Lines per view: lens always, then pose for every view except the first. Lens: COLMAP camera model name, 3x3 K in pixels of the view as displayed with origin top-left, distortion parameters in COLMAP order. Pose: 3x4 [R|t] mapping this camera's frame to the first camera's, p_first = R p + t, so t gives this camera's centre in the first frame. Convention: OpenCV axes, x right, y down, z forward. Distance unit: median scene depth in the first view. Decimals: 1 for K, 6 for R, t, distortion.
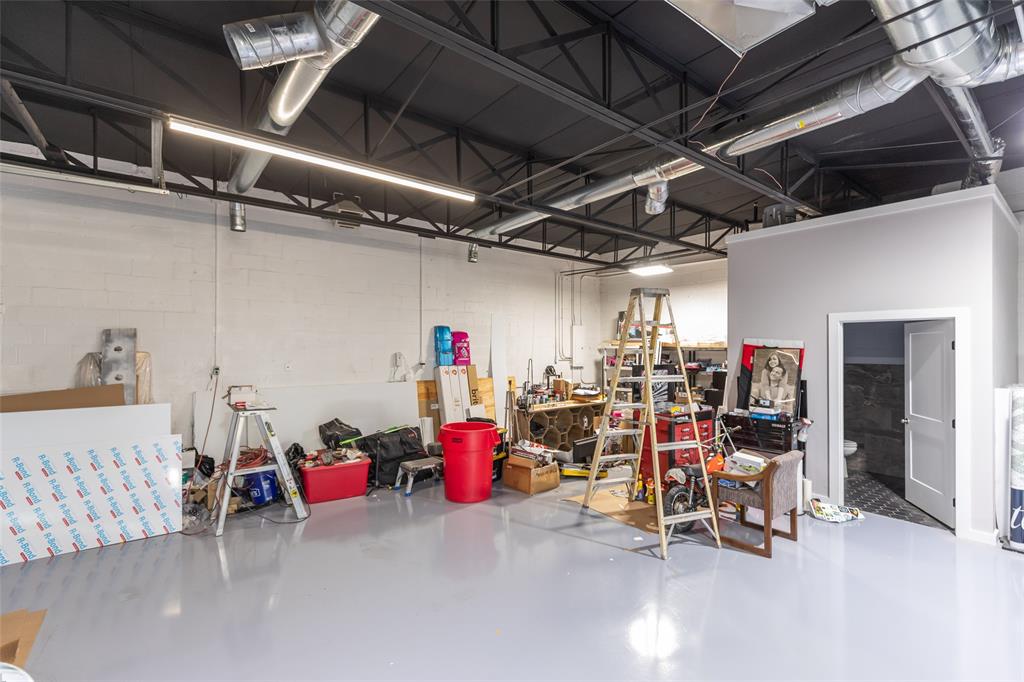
lens RADIAL K [[461.9, 0, 508.9], [0, 461.9, 344.8], [0, 0, 1]] dist [0.002782, 0.000195]
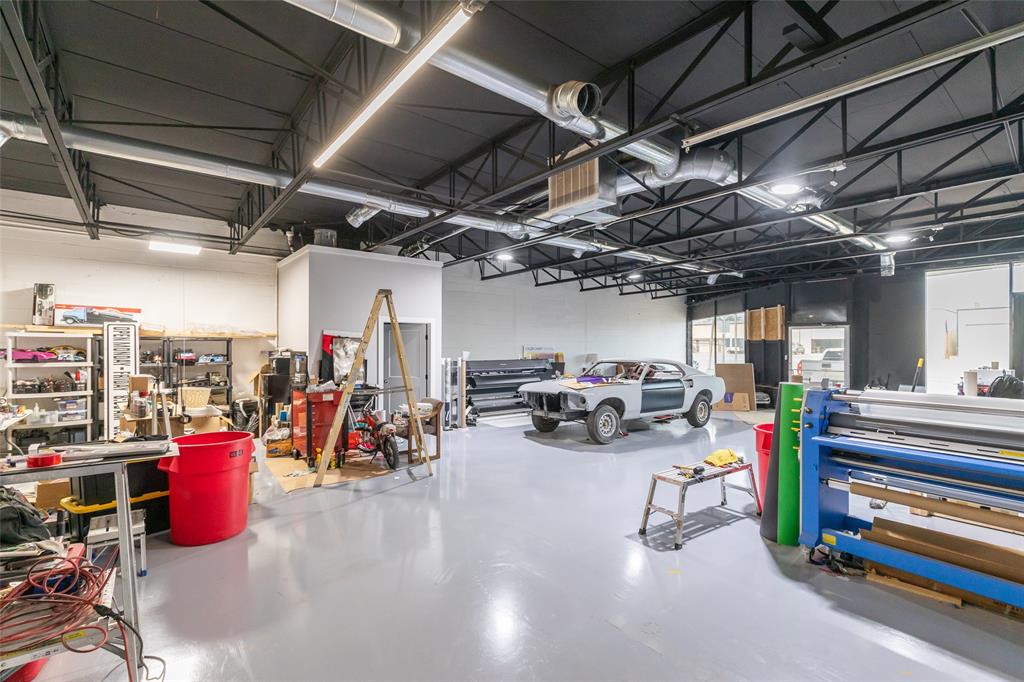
lens RADIAL K [[461.0, 0, 516.5], [0, 461.0, 342.8], [0, 0, 1]] dist [0.002513, 0.000027]
pose [[-0.017556, 0.004047, 0.999838, -0.807541], [-0.008663, 0.999954, -0.004199, 0.023398], [-0.999808, -0.008735, -0.017520, 0.516889]]
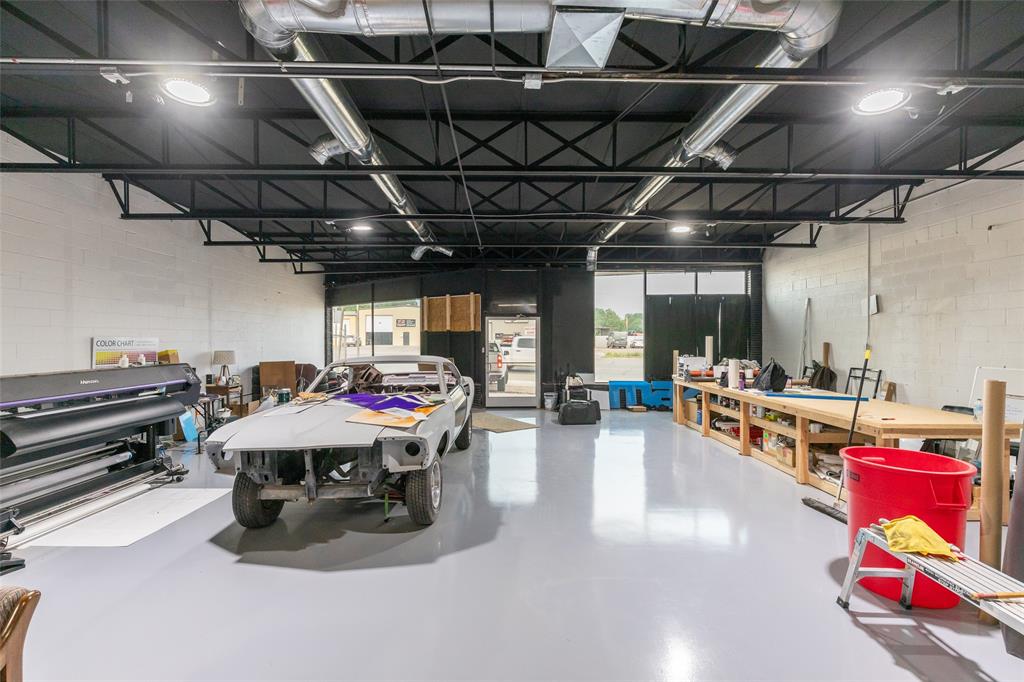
lens RADIAL K [[461.9, 0, 508.9], [0, 461.9, 344.8], [0, 0, 1]] dist [0.002782, 0.000195]
pose [[-0.800528, -0.011029, 0.599193, 0.030868], [-0.006919, 0.999934, 0.009162, 0.030216], [-0.599255, 0.003189, -0.800552, 0.734806]]
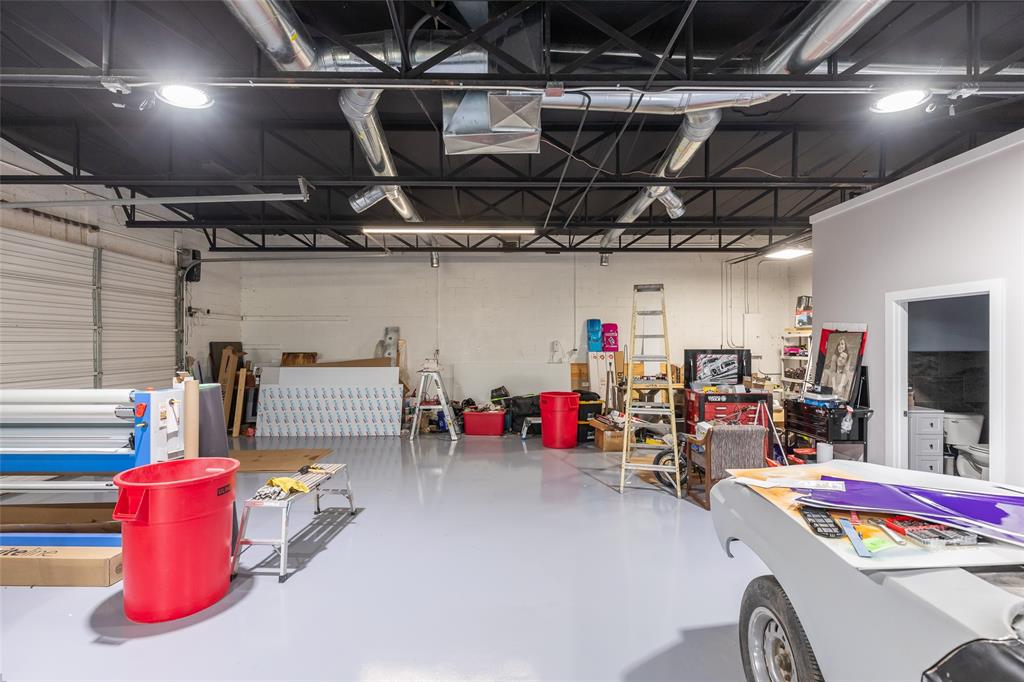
lens RADIAL K [[467.1, 0, 505.5], [0, 467.1, 344.2], [0, 0, 1]] dist [-0.003032, -0.000411]
pose [[0.789668, -0.000099, -0.613534, 0.612439], [0.006850, 0.999939, 0.008656, 0.018329], [0.613496, -0.011038, 0.789621, -0.168115]]
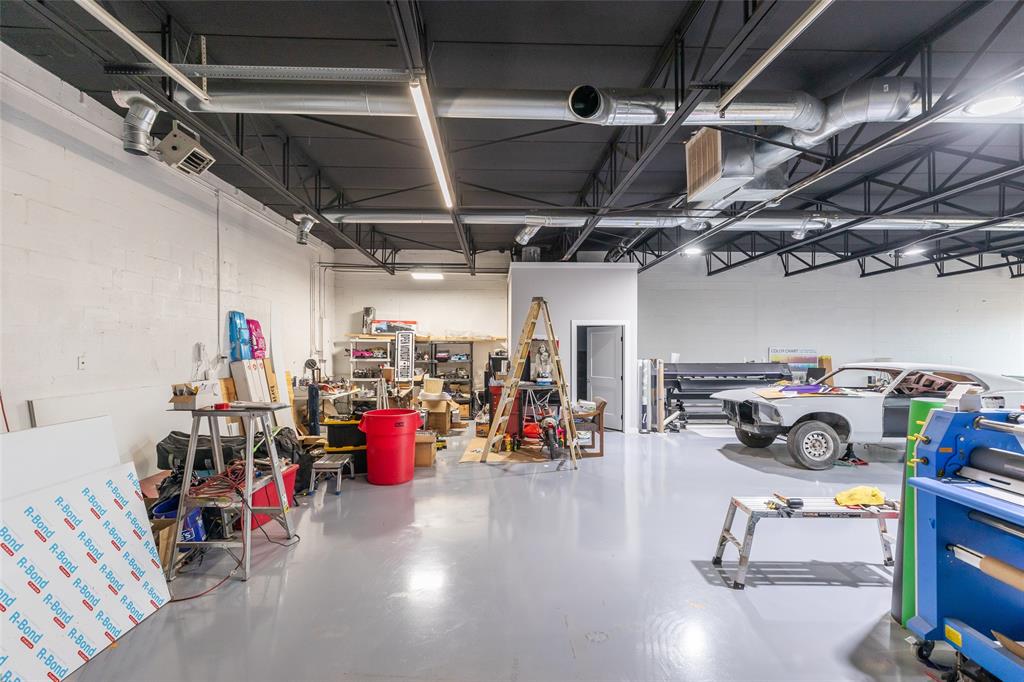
lens RADIAL K [[468.8, 0, 512.0], [0, 468.8, 341.0], [0, 0, 1]] dist [0.003633, 0.000110]
pose [[0.585091, 0.009739, 0.810909, -0.767411], [-0.004910, 0.999952, -0.008467, 0.023424], [-0.810953, 0.000972, 0.585111, 0.157236]]
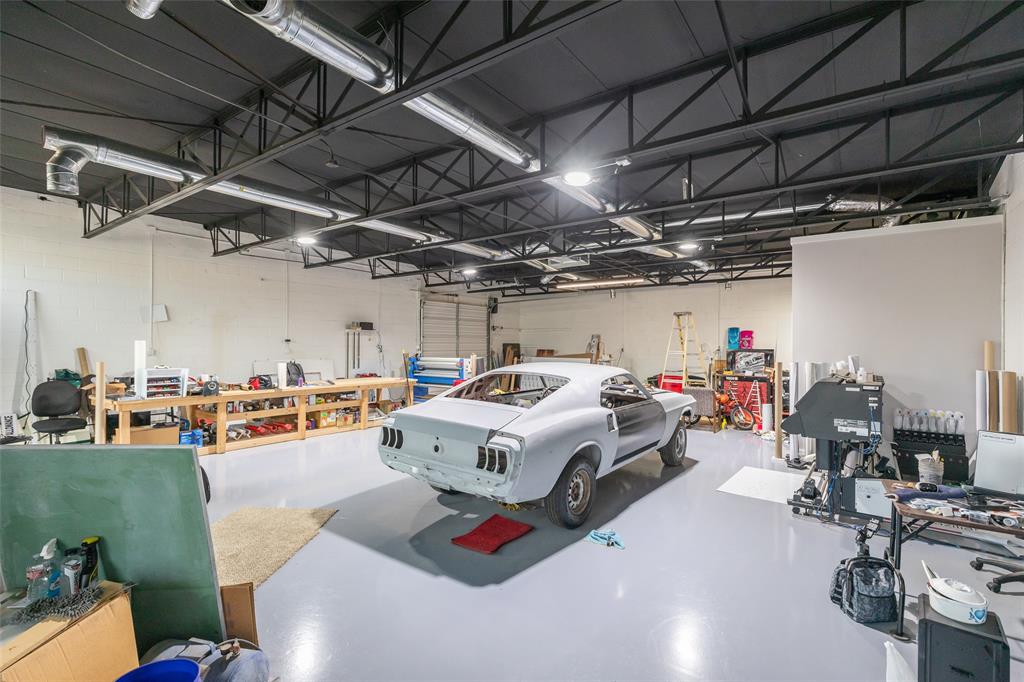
lens RADIAL K [[468.8, 0, 512.0], [0, 468.8, 341.0], [0, 0, 1]] dist [0.003633, 0.000110]
pose [[0.270409, -0.006903, -0.962721, 1.791120], [0.002968, 0.999976, -0.006336, 0.022075], [0.962741, -0.001144, 0.270422, -0.305855]]
